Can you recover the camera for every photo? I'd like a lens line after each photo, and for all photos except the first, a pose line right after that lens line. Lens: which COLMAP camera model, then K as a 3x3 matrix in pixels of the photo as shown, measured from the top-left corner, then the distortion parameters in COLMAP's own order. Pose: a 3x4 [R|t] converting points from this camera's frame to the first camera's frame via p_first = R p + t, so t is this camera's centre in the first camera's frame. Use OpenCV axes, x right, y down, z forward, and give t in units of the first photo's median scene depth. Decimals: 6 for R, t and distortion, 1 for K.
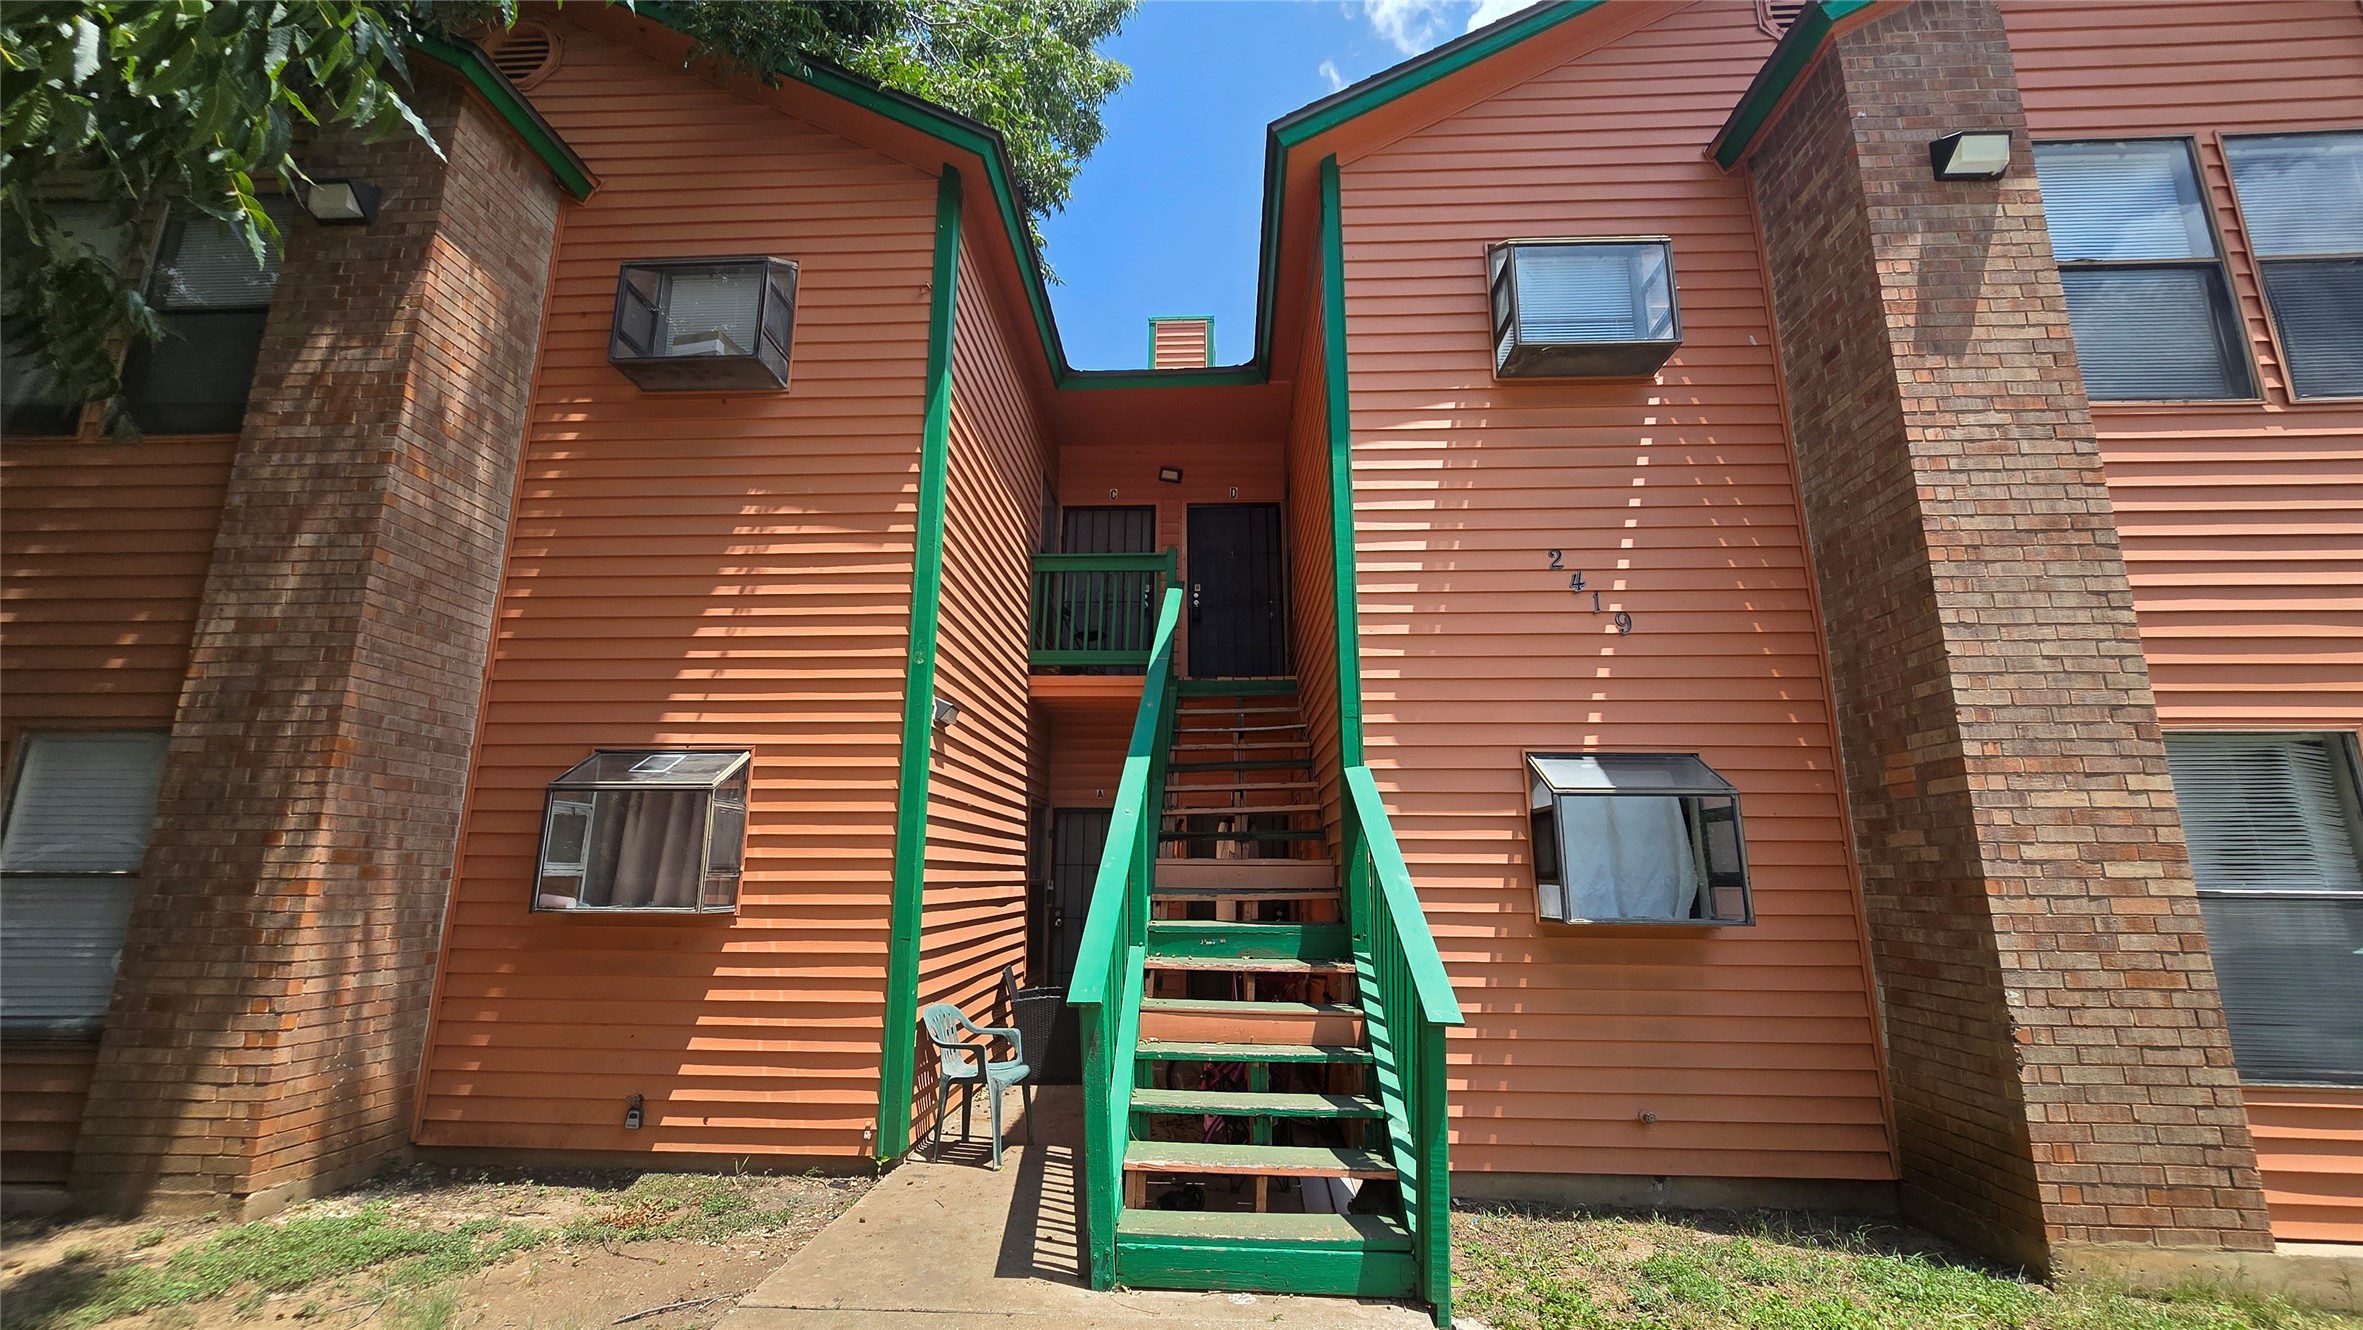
lens RADIAL K [[973.0, 0, 1174.1], [0, 973.0, 661.9], [0, 0, 1]] dist [-0.002328, 0.000499]
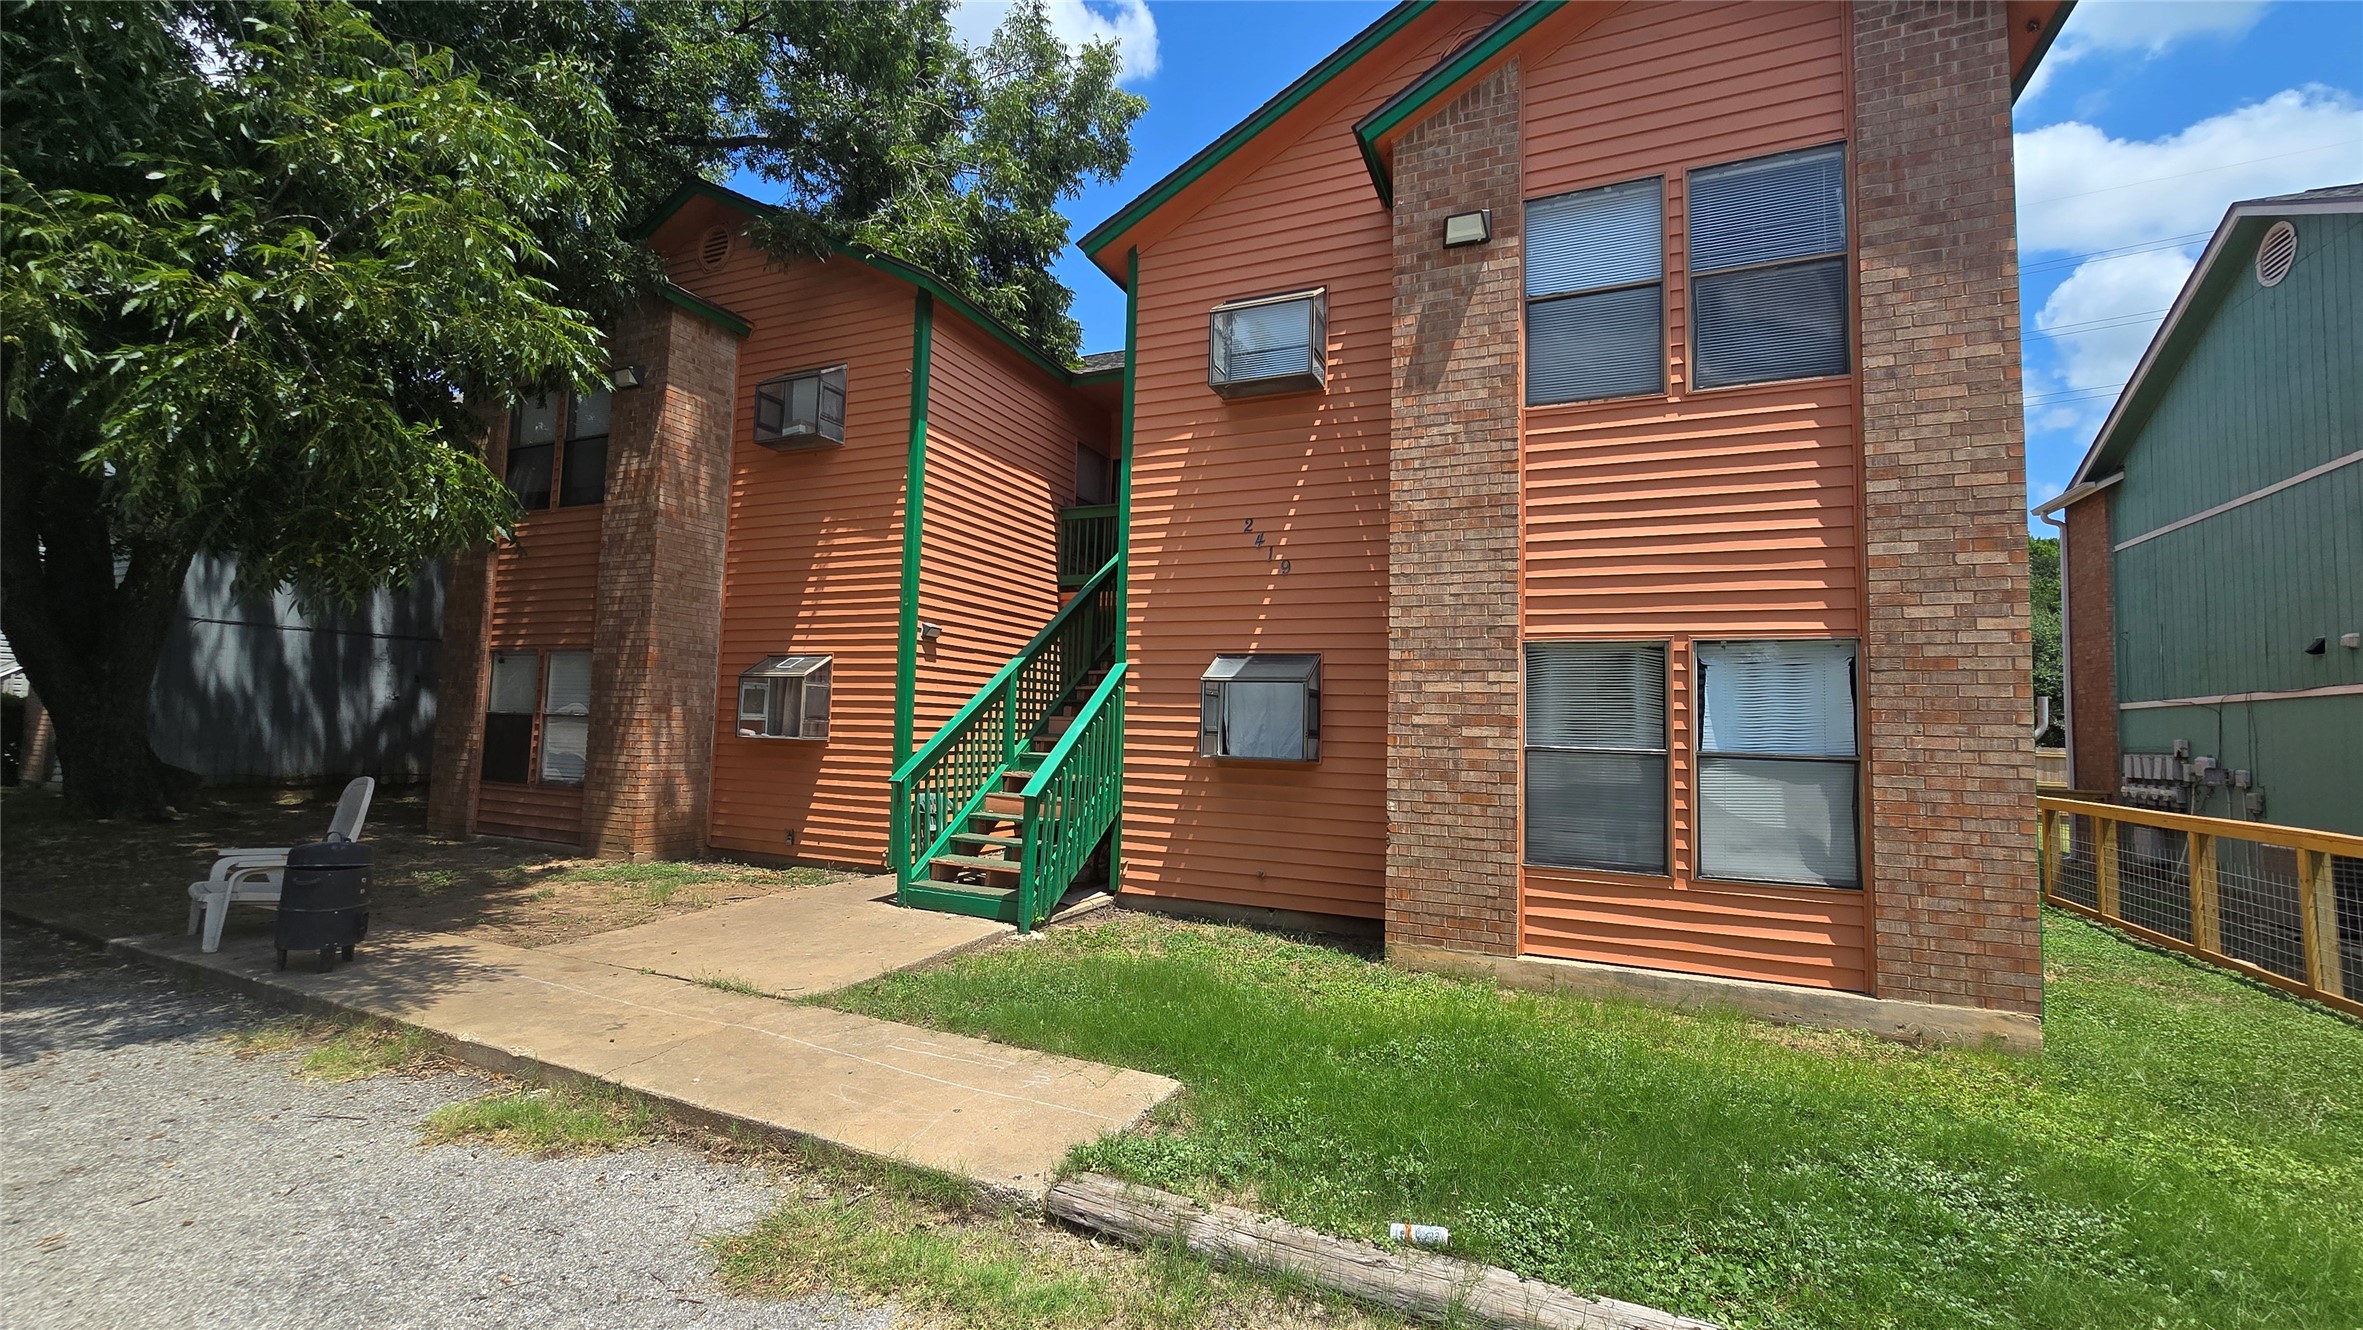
lens RADIAL K [[973.0, 0, 1174.1], [0, 973.0, 661.9], [0, 0, 1]] dist [-0.002328, 0.000499]
pose [[0.931395, -0.005118, -0.363974, 0.964687], [0.056643, 0.989759, 0.131031, -0.115951], [0.359576, -0.142658, 0.922146, -0.537767]]
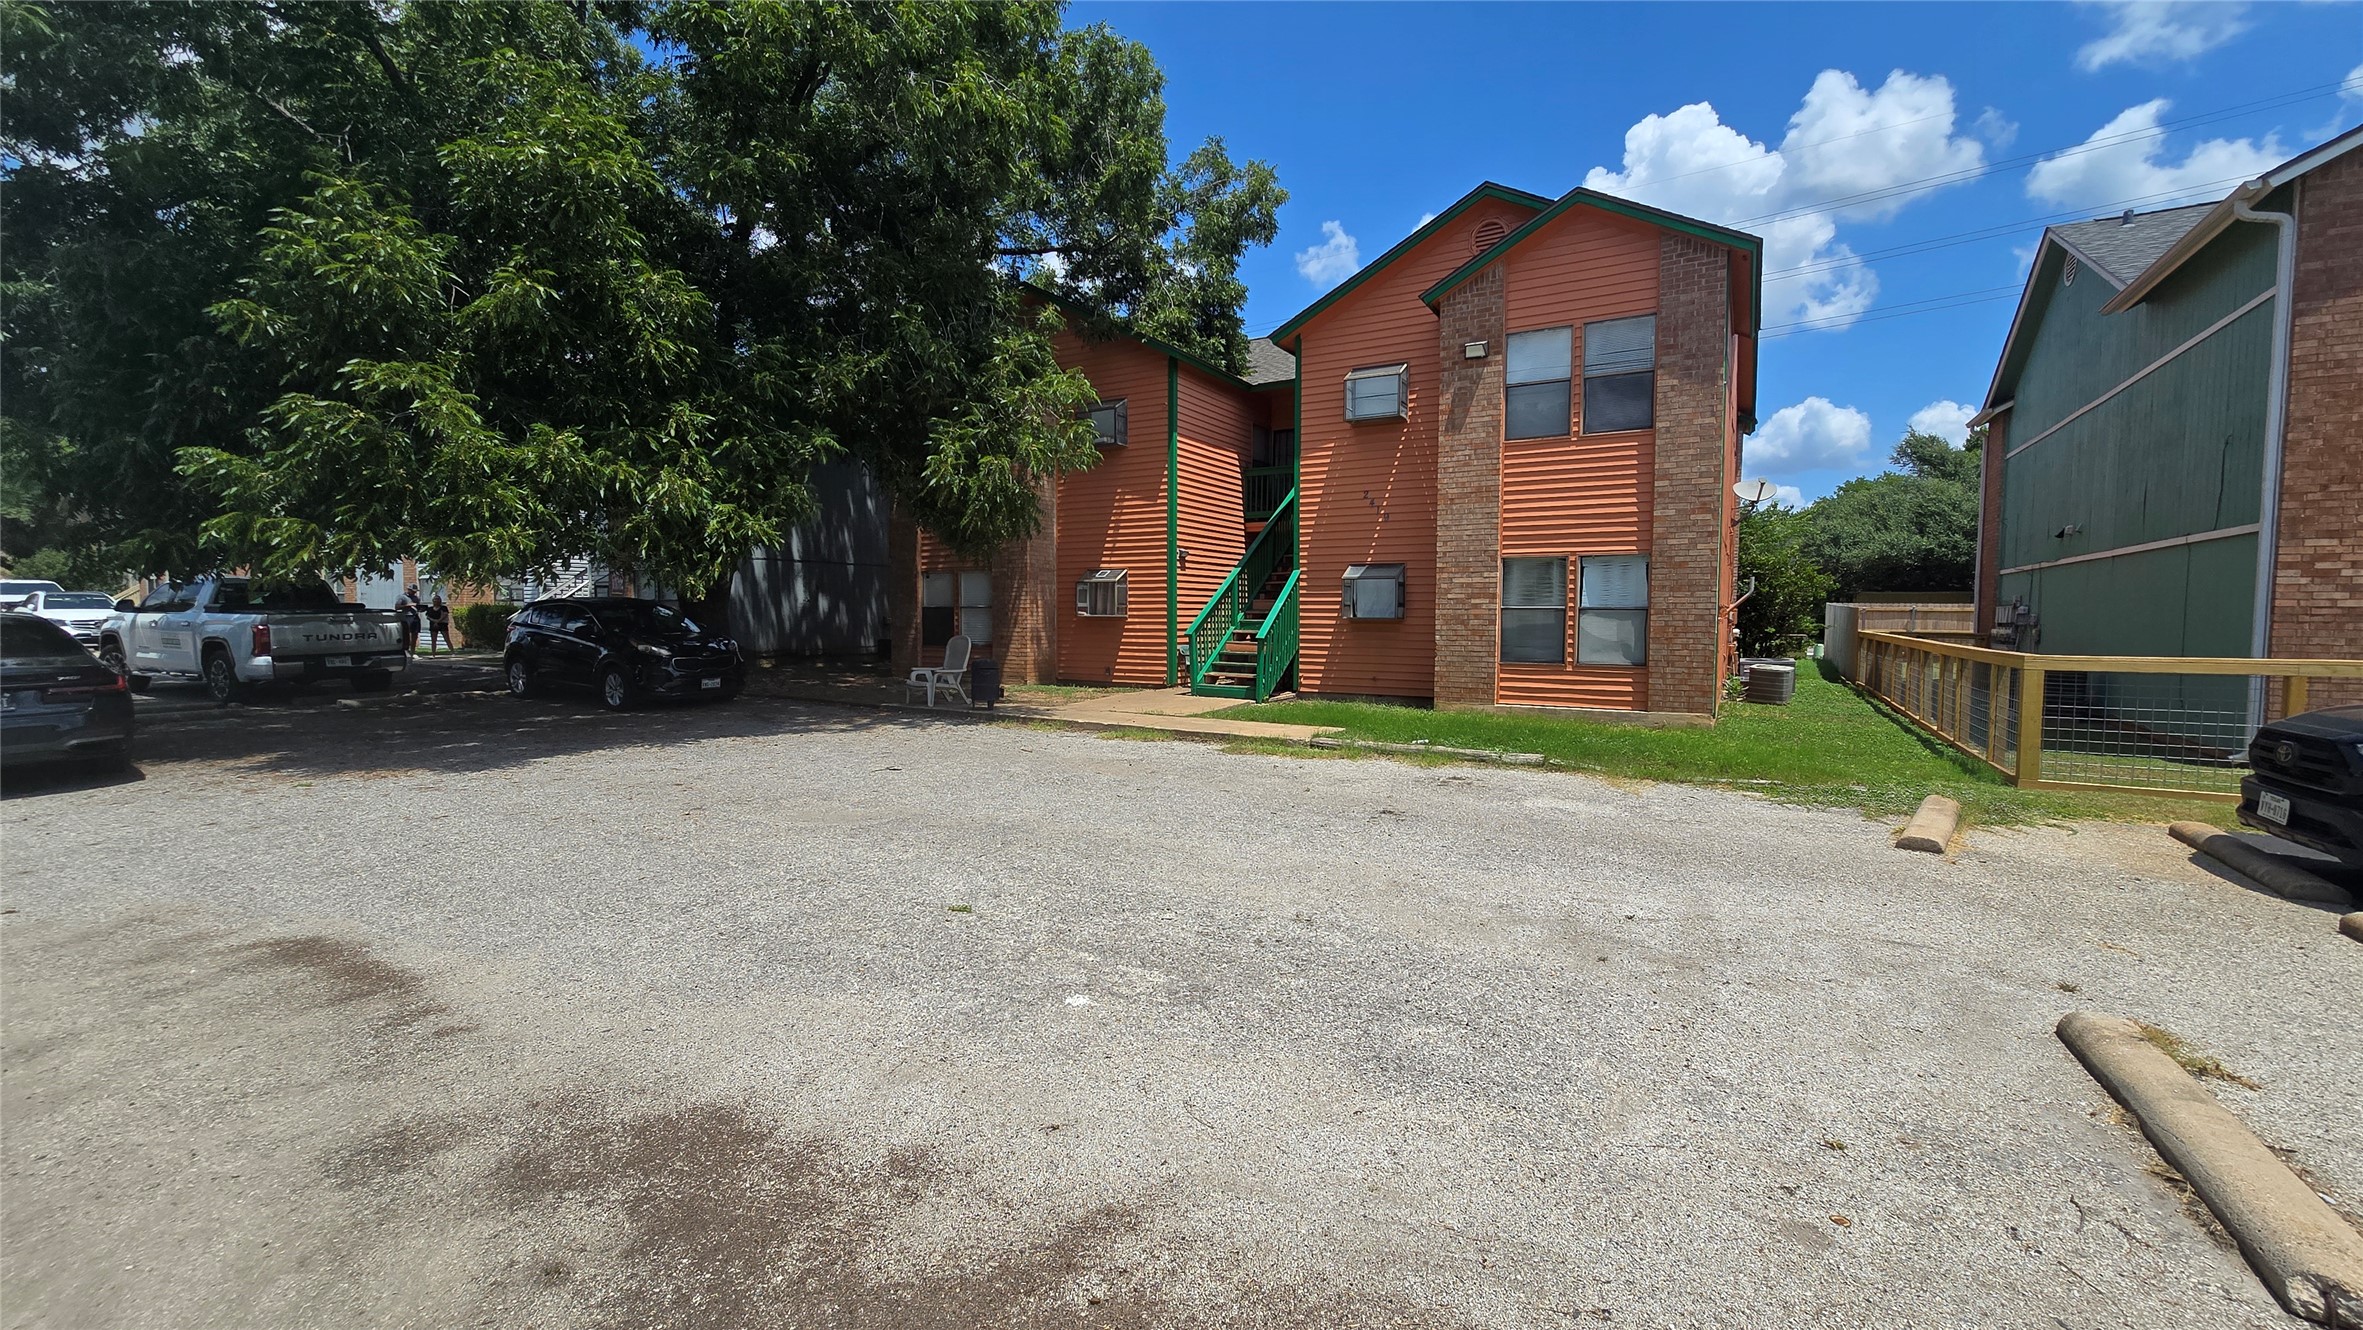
lens RADIAL K [[960.6, 0, 1181.5], [0, 960.6, 665.0], [0, 0, 1]] dist [0.001936, 0.000107]
pose [[0.889198, 0.021138, -0.457035, 1.390602], [0.101593, 0.964872, 0.242282, -0.414229], [0.446101, -0.261868, 0.855815, -2.029594]]
